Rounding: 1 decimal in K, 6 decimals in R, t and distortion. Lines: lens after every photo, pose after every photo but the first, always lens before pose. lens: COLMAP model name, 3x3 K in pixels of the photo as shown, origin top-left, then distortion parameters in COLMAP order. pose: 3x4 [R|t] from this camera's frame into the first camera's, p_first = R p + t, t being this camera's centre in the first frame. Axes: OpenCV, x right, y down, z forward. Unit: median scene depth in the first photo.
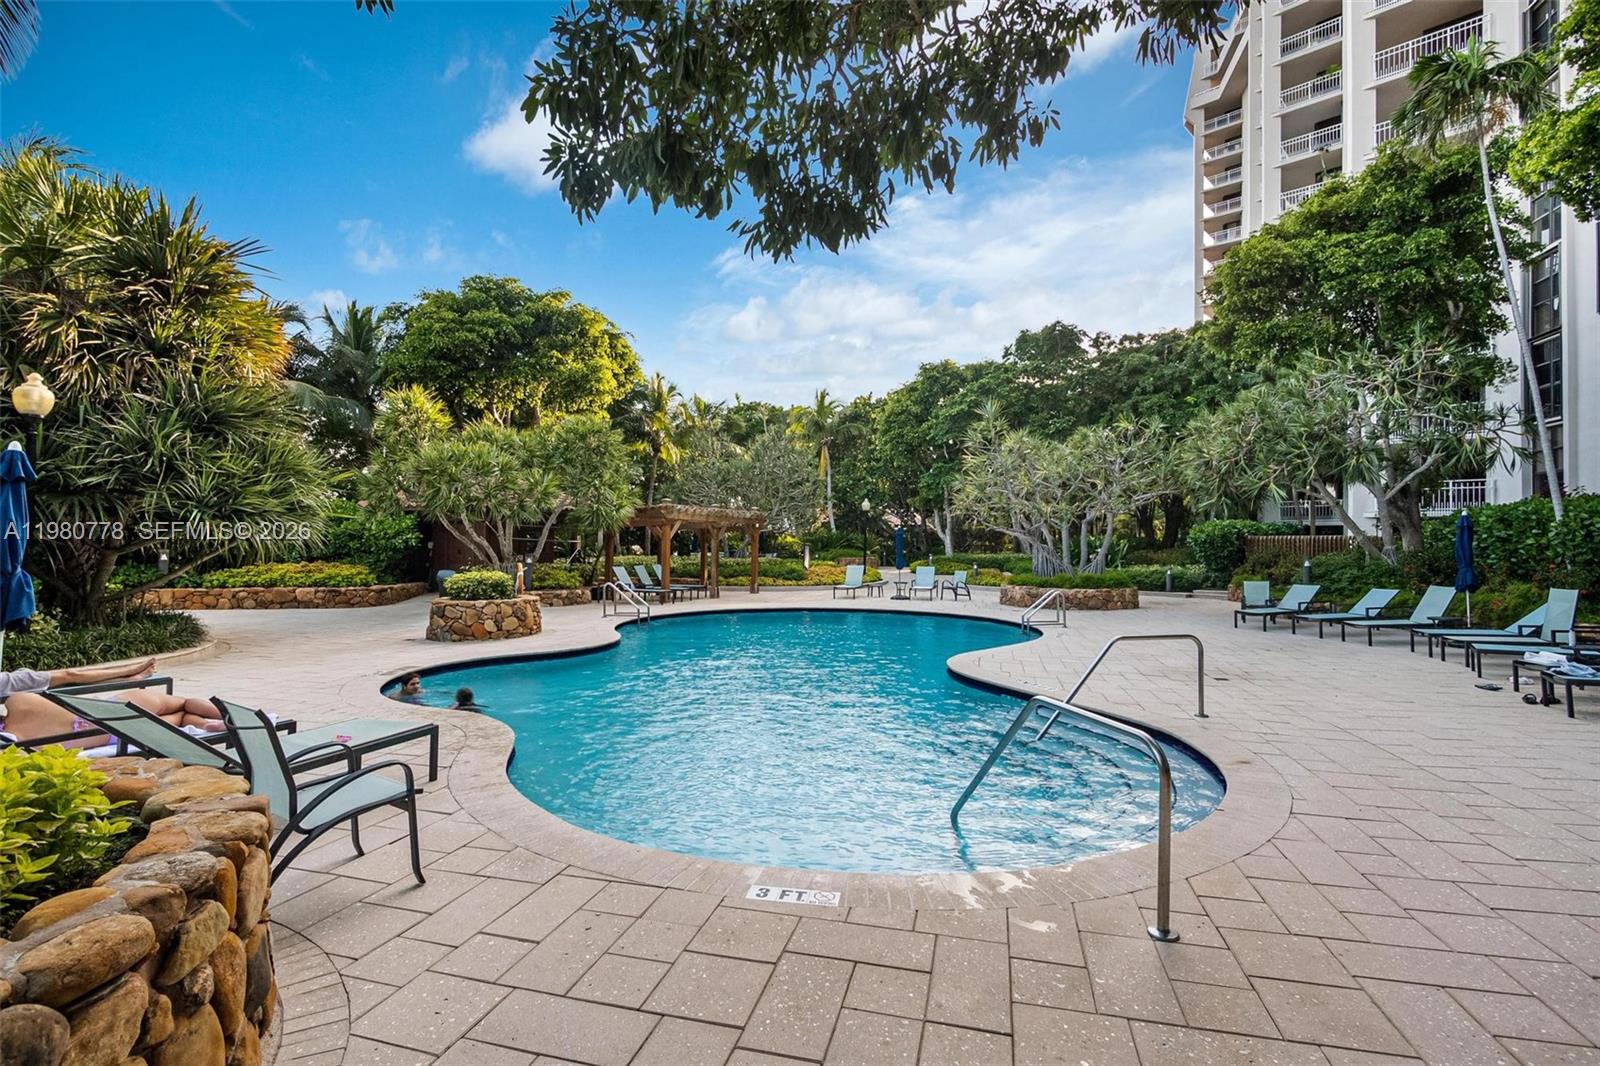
lens RADIAL K [[762.1, 0, 800.6], [0, 762.1, 532.0], [0, 0, 1]] dist [-0.000625, 0.000957]
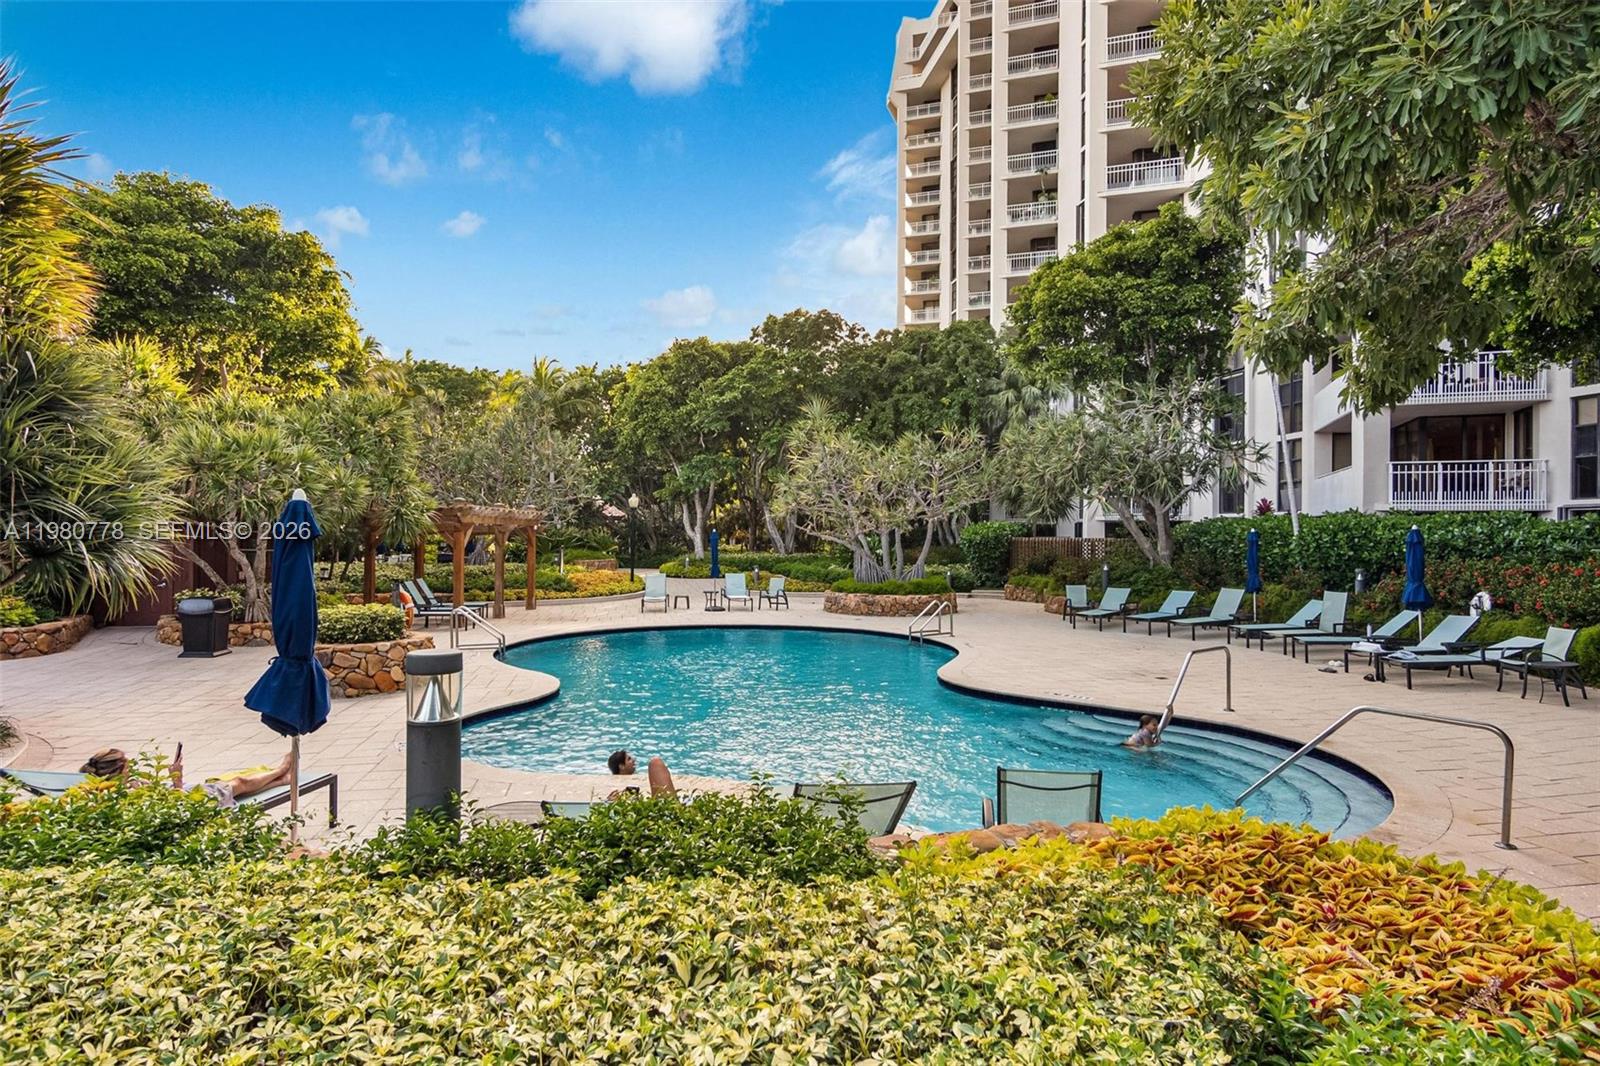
lens RADIAL K [[901.8, 0, 798.5], [0, 901.8, 538.5], [0, 0, 1]] dist [-0.001558, -0.000500]
pose [[0.905075, -0.004996, 0.425223, -0.232625], [-0.005262, 0.999723, 0.022947, -0.022276], [-0.425220, -0.023006, 0.904798, -0.010029]]
